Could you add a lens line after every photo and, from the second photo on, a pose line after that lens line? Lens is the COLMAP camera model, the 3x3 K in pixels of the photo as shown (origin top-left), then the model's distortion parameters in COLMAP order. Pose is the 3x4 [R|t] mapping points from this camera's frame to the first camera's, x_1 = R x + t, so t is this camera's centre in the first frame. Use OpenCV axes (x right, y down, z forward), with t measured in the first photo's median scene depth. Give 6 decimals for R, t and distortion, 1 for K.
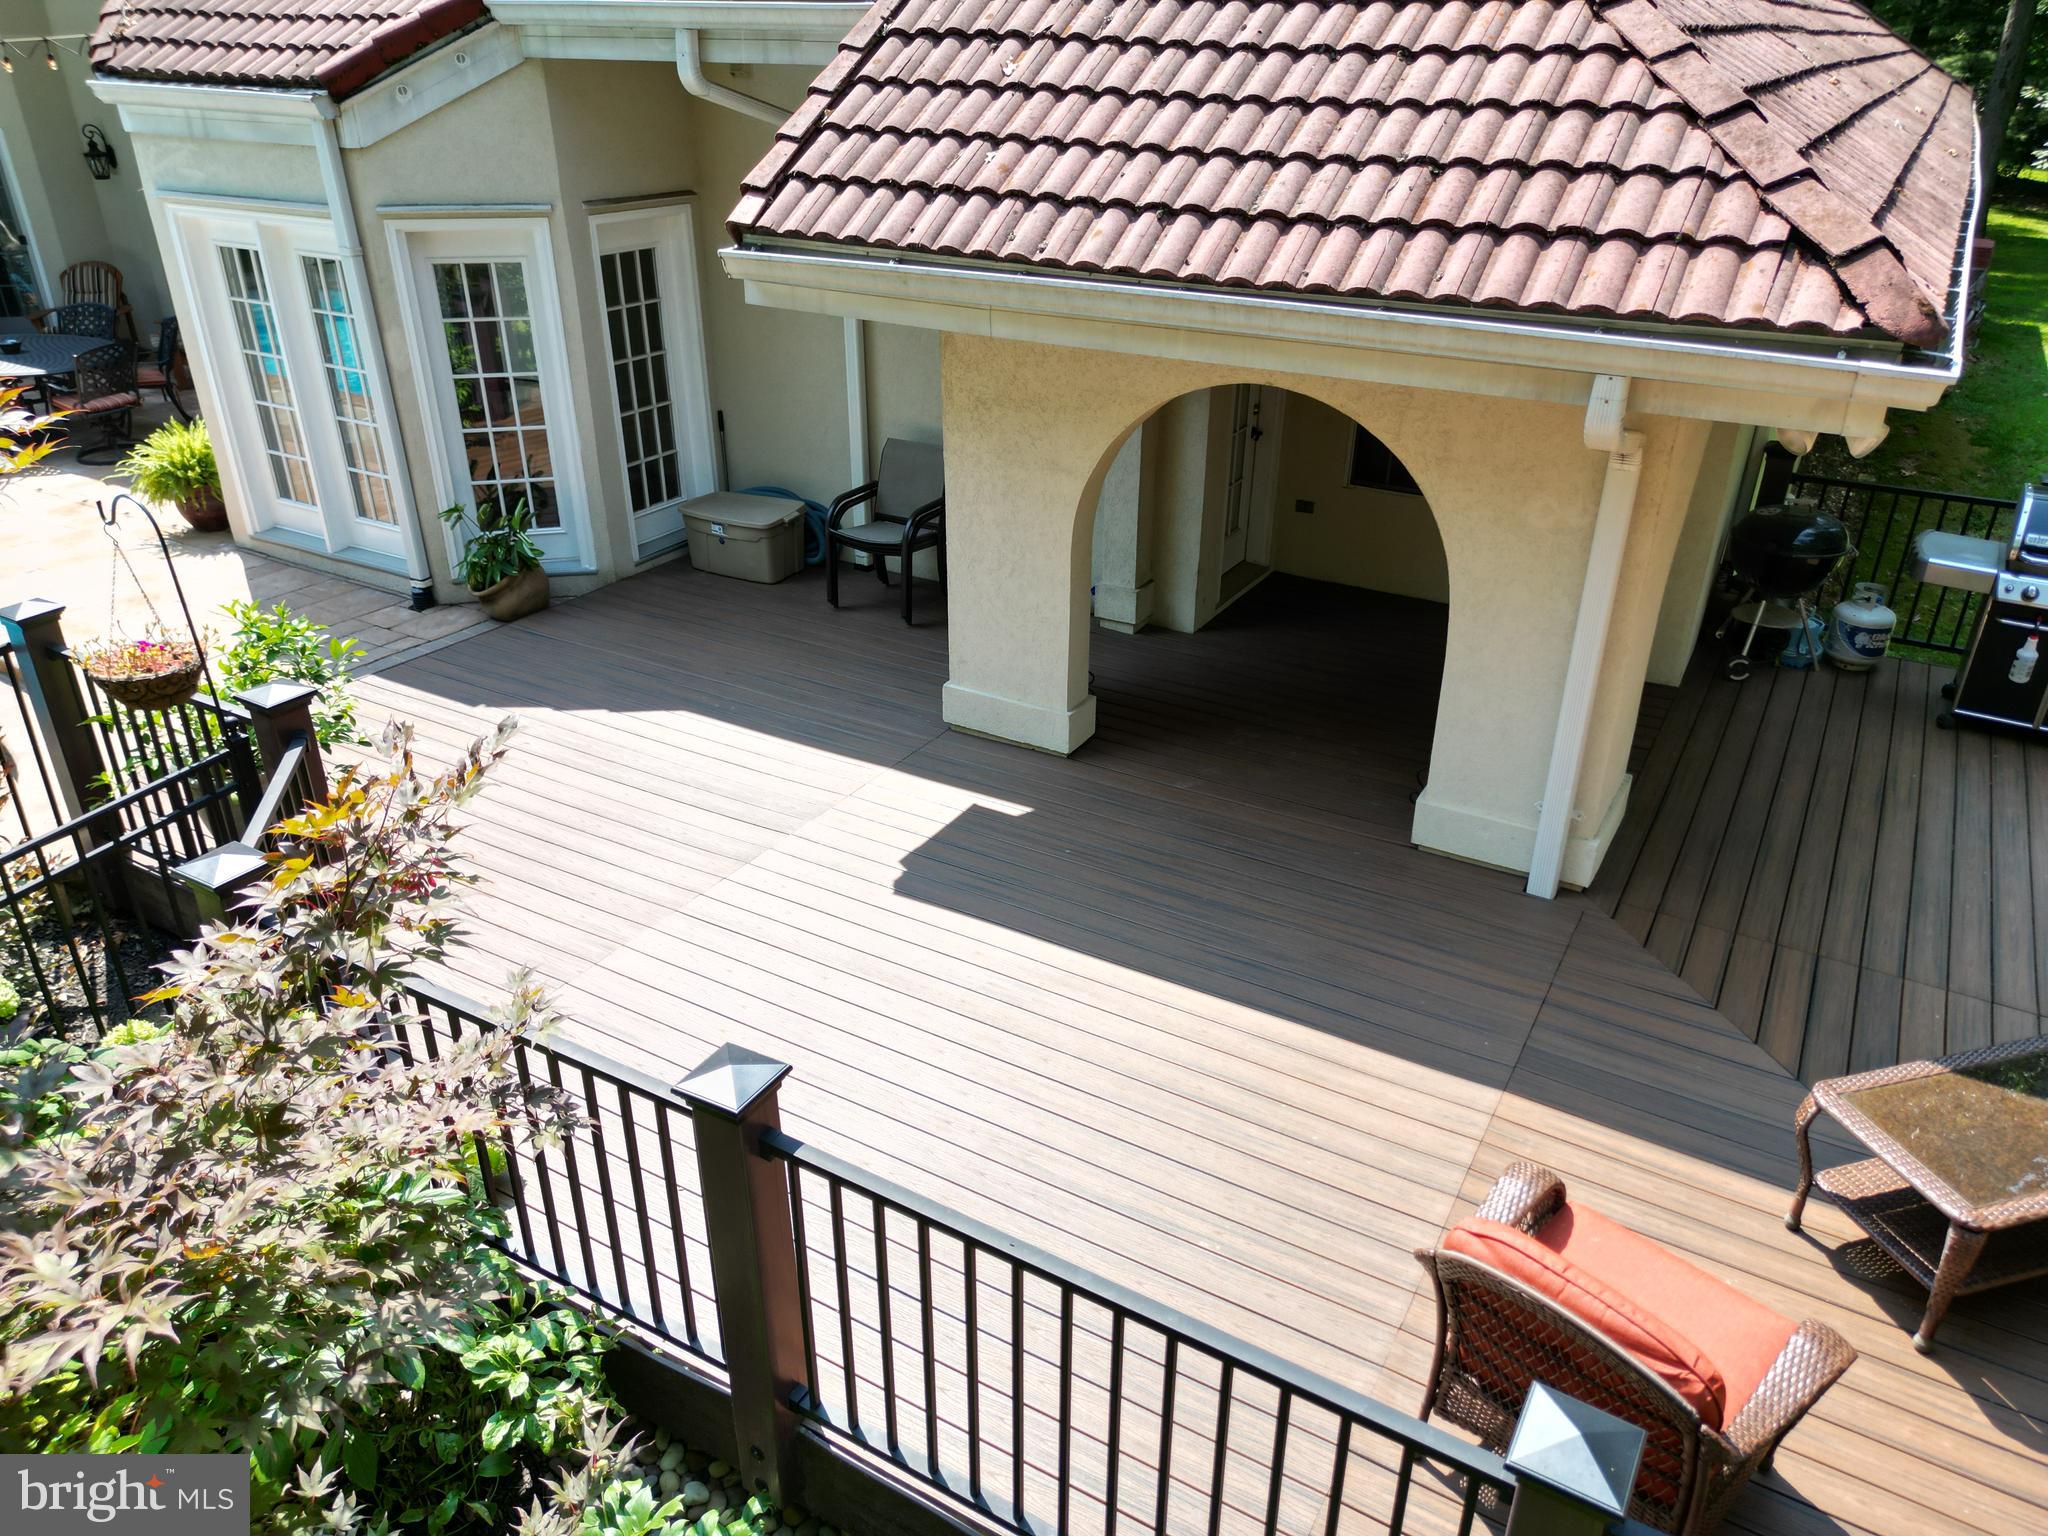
lens RADIAL K [[1462.2, 0, 1034.2], [0, 1462.2, 768.3], [0, 0, 1]] dist [0.056408, -0.044774]
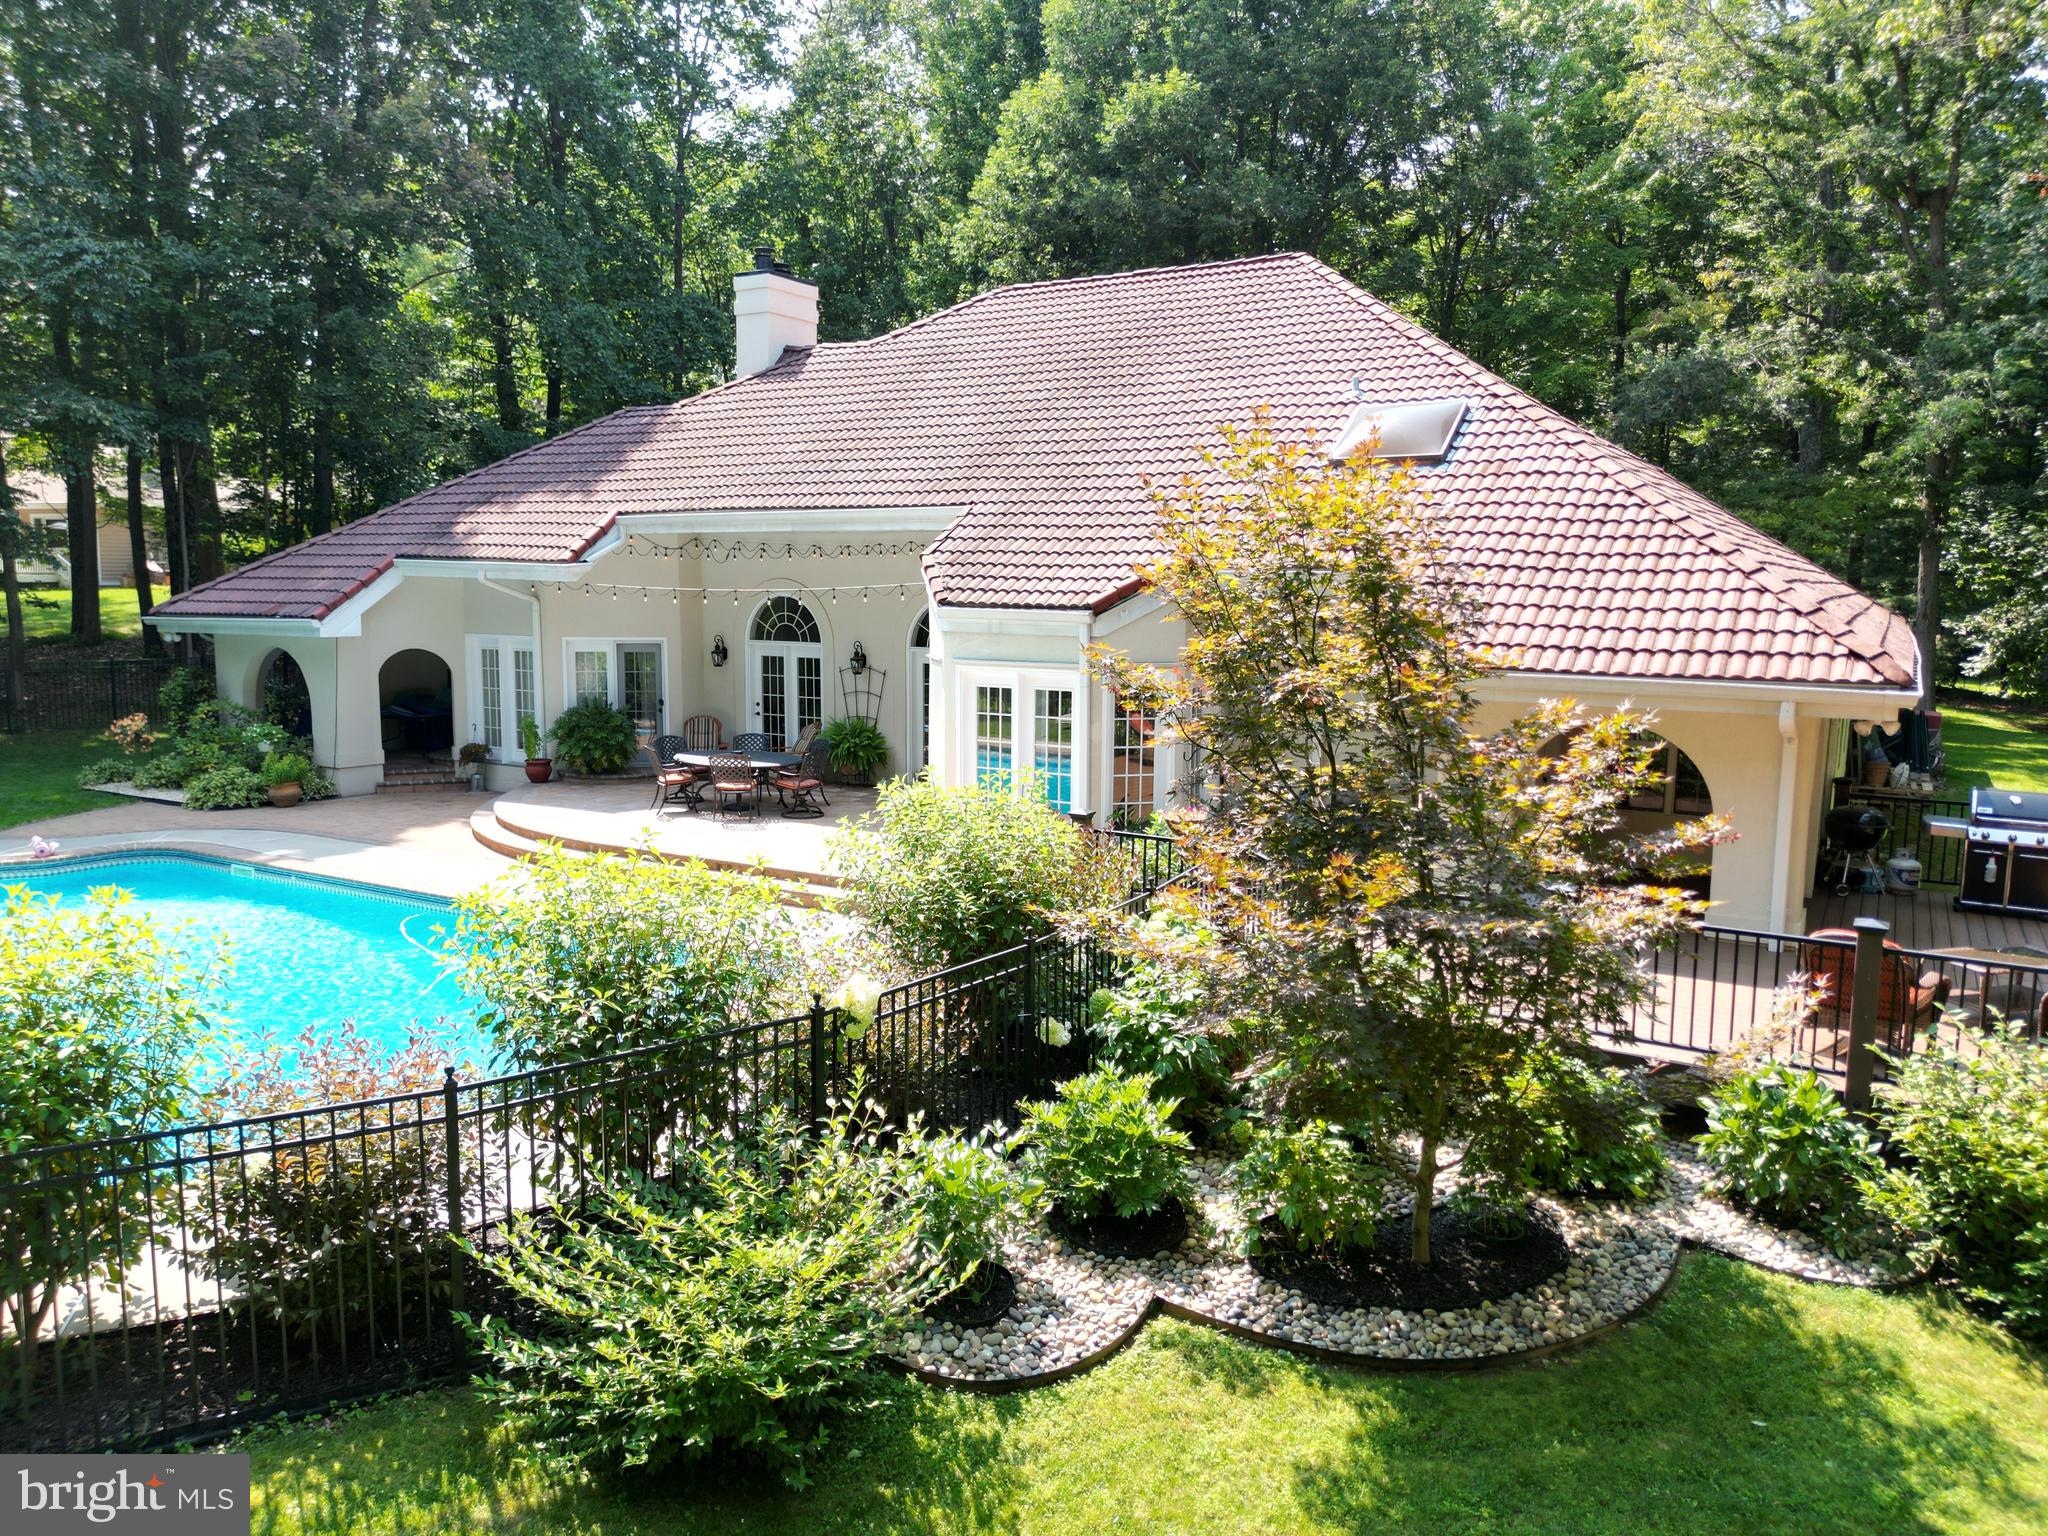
lens RADIAL K [[1462.2, 0, 1023.8], [0, 1462.2, 753.2], [0, 0, 1]] dist [0.056408, -0.044774]
pose [[0.999925, 0.001578, -0.012118, -0.865987], [-0.005569, 0.941507, -0.336947, 0.660938], [0.010877, 0.336989, 0.941446, -1.346936]]
